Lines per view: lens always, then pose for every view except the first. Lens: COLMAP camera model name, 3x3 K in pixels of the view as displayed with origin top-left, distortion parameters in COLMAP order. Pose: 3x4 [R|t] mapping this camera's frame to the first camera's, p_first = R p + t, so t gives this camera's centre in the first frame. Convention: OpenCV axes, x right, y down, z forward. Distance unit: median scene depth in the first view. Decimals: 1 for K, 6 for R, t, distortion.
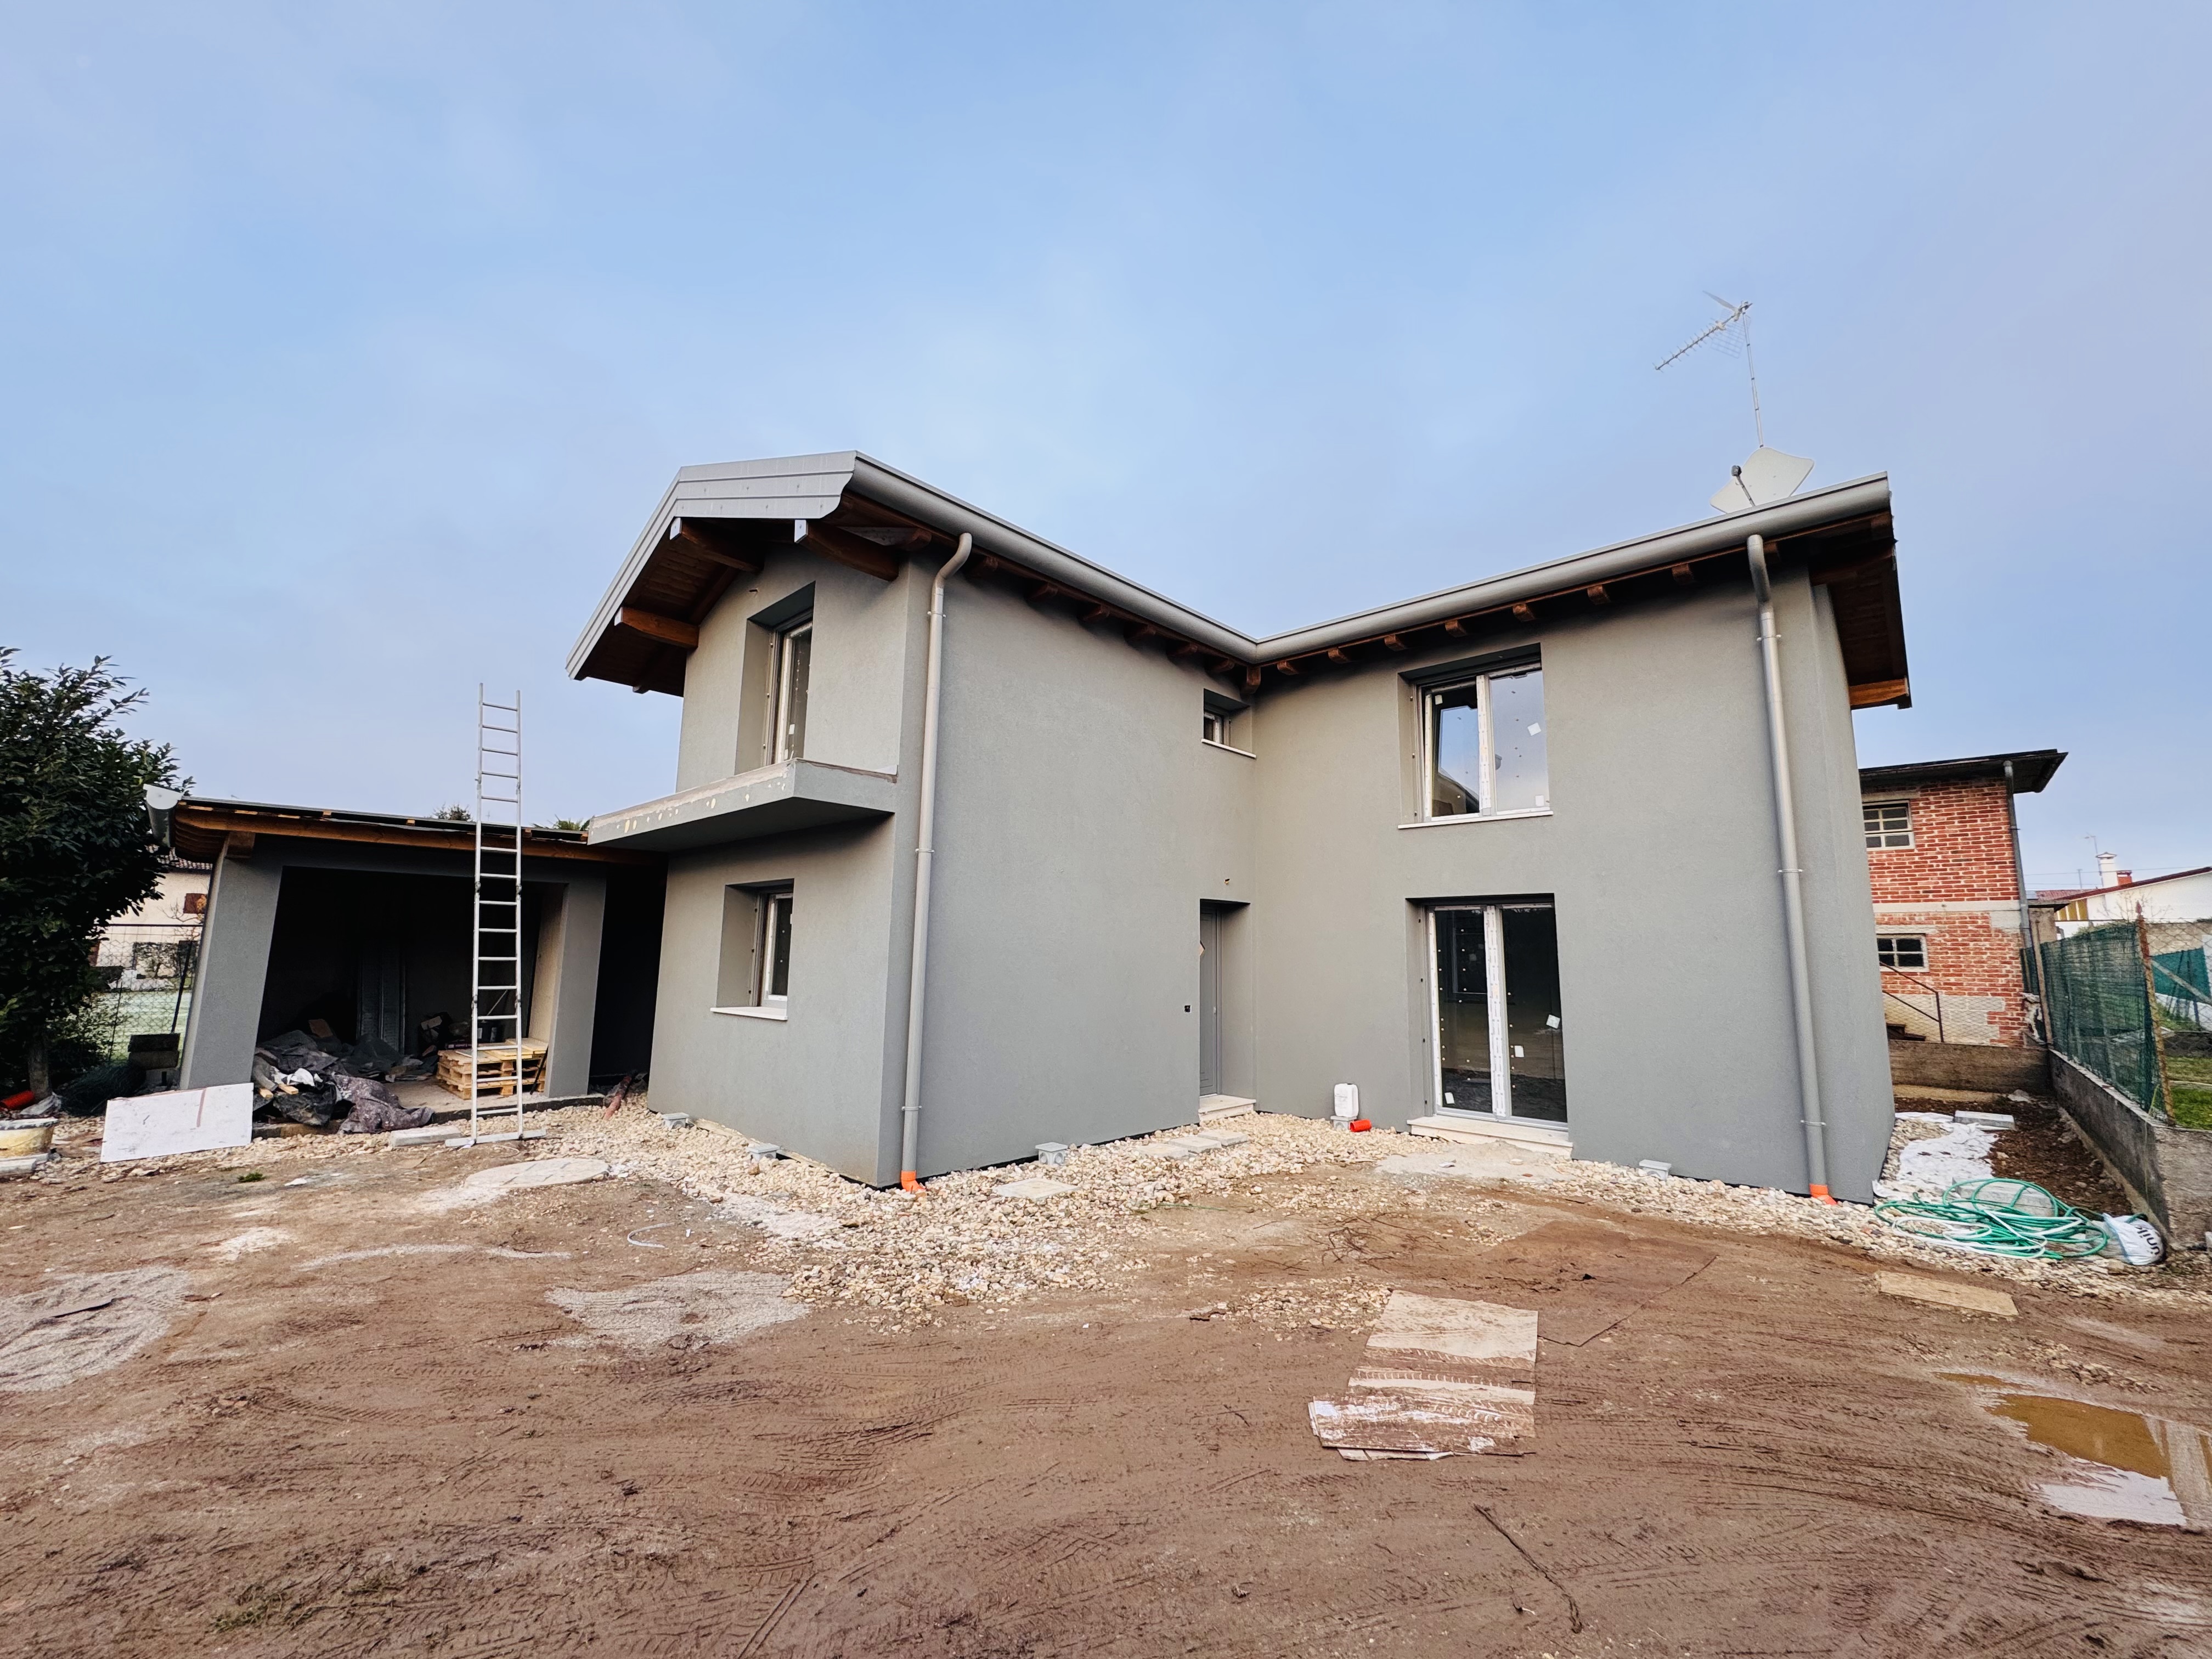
lens RADIAL K [[878.3, 0, 1105.6], [0, 878.3, 825.1], [0, 0, 1]] dist [-0.005488, -0.000503]
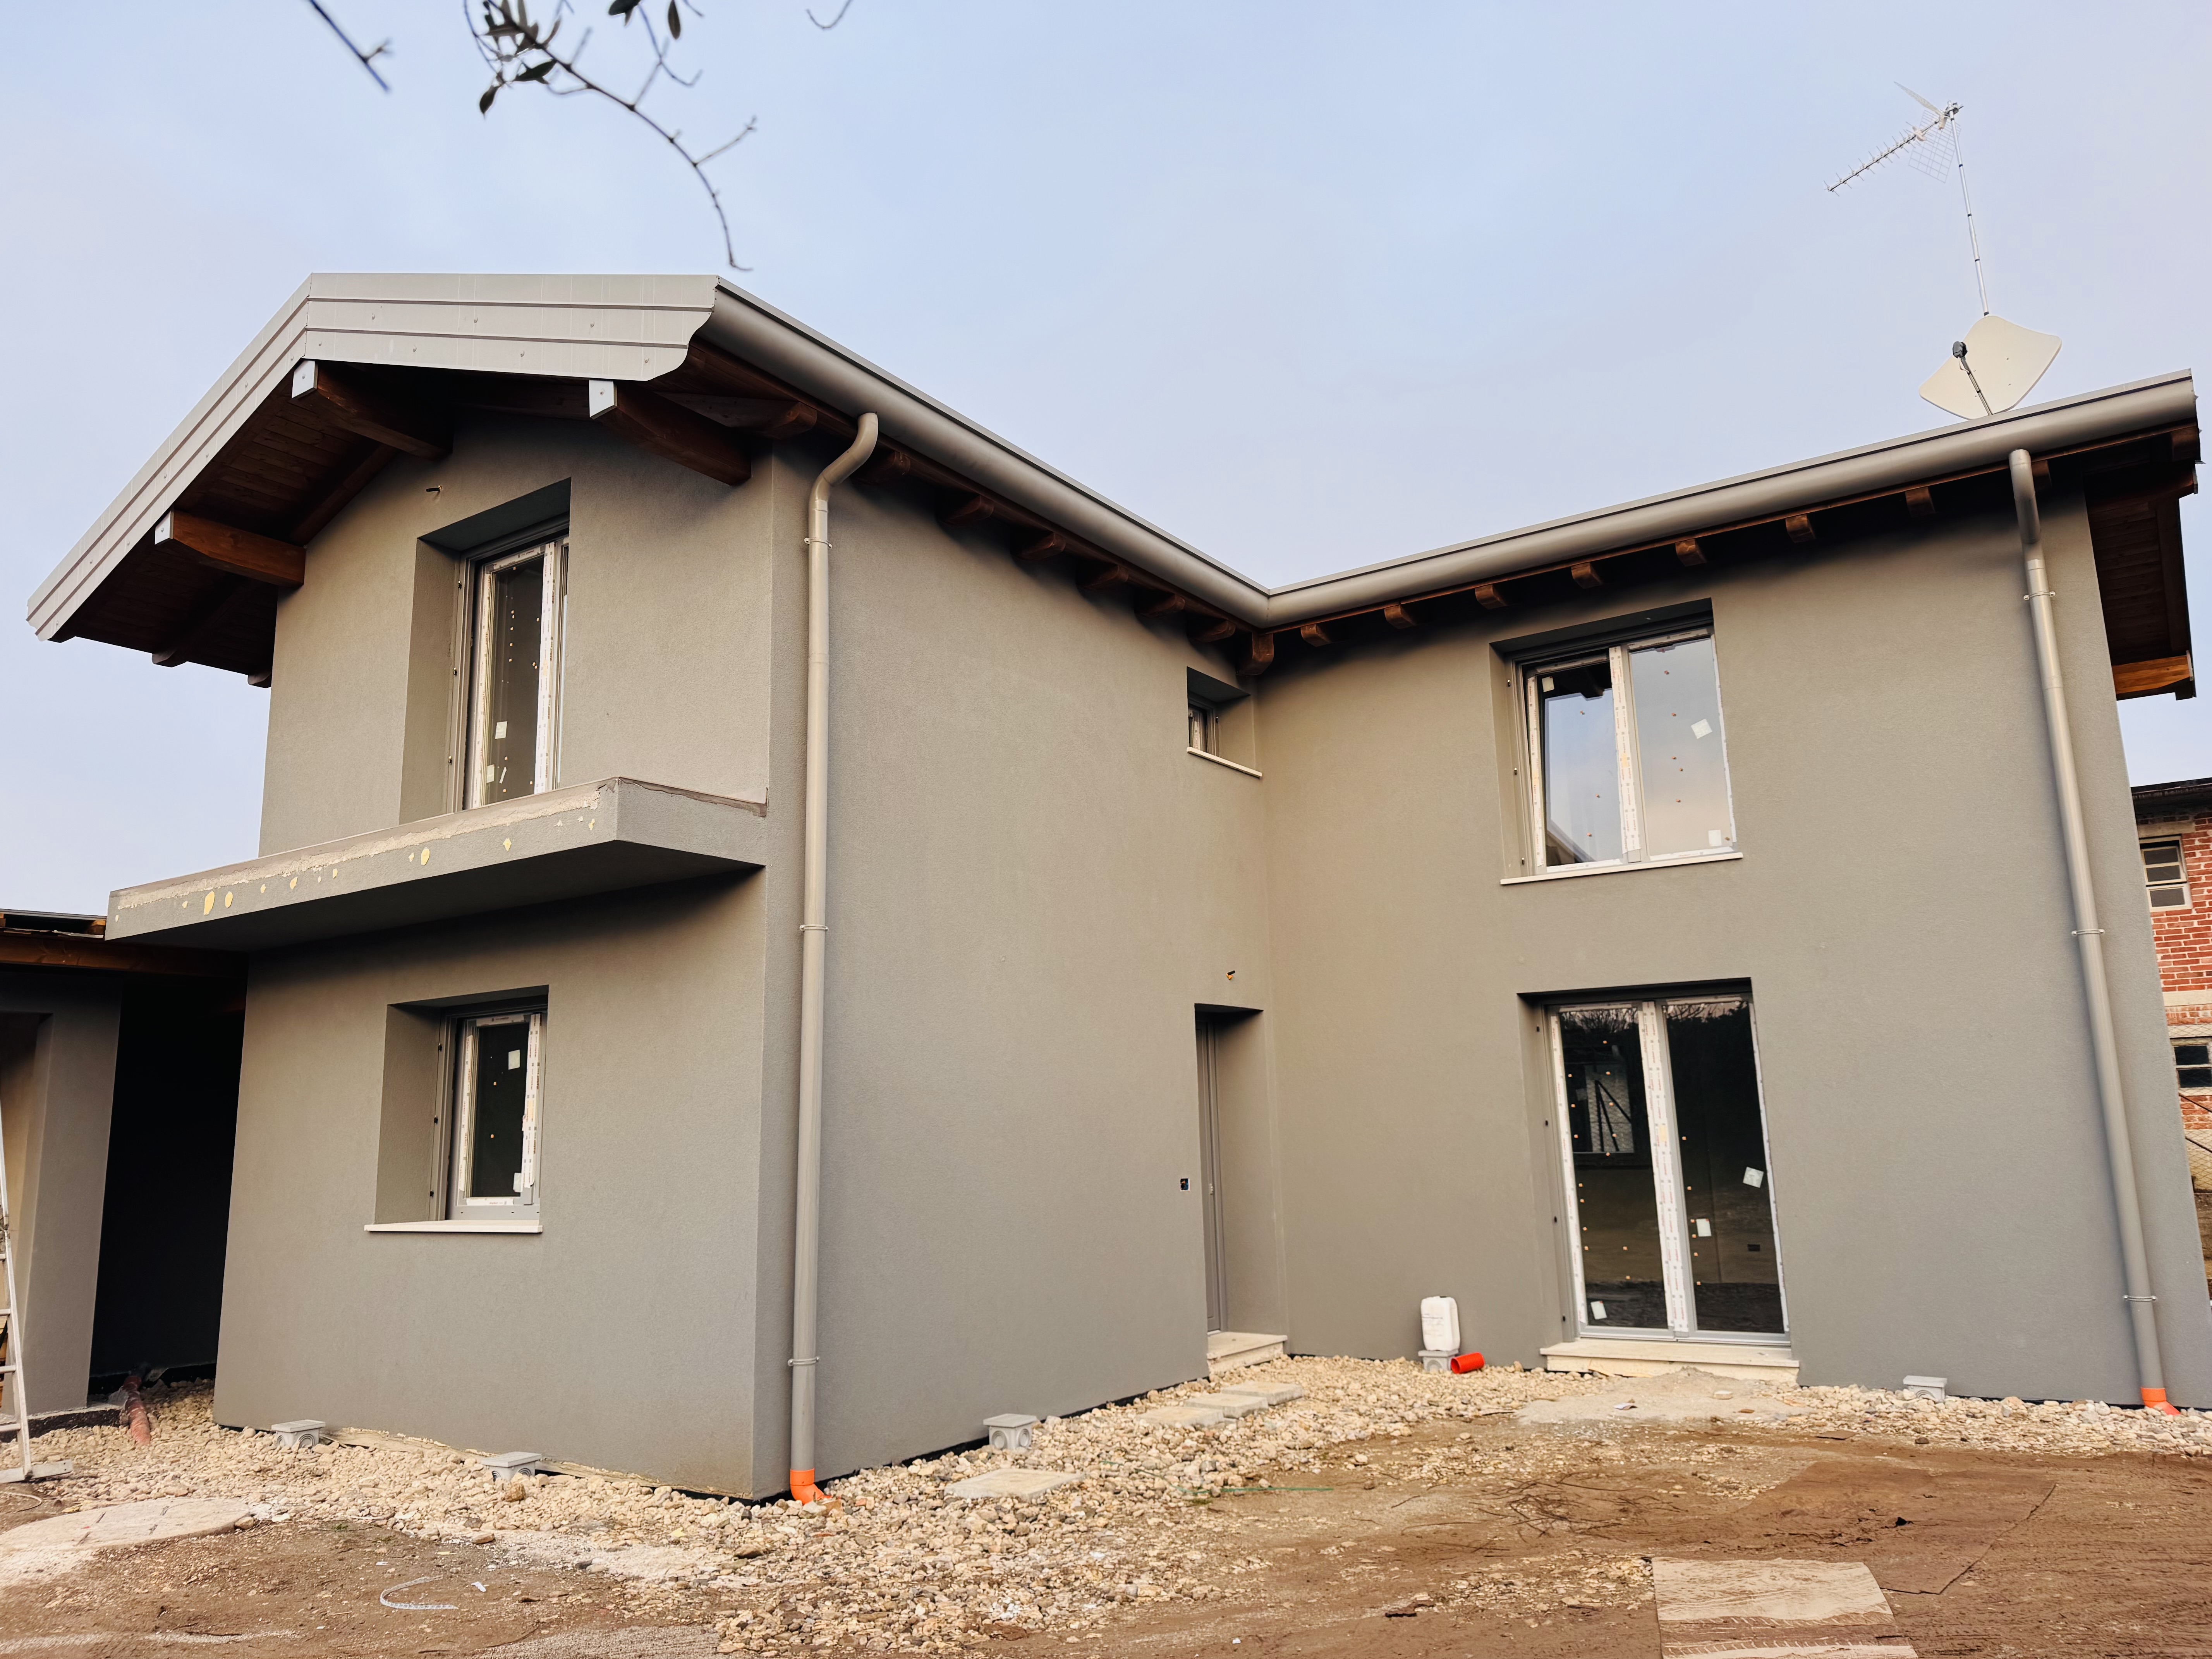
lens RADIAL K [[1558.3, 0, 1106.2], [0, 1558.3, 824.8], [0, 0, 1]] dist [0.022386, -0.028557]
pose [[0.986584, -0.010542, 0.162912, -0.159617], [0.018914, 0.998574, -0.049925, 0.013465], [-0.162154, 0.052336, 0.985377, -0.082938]]
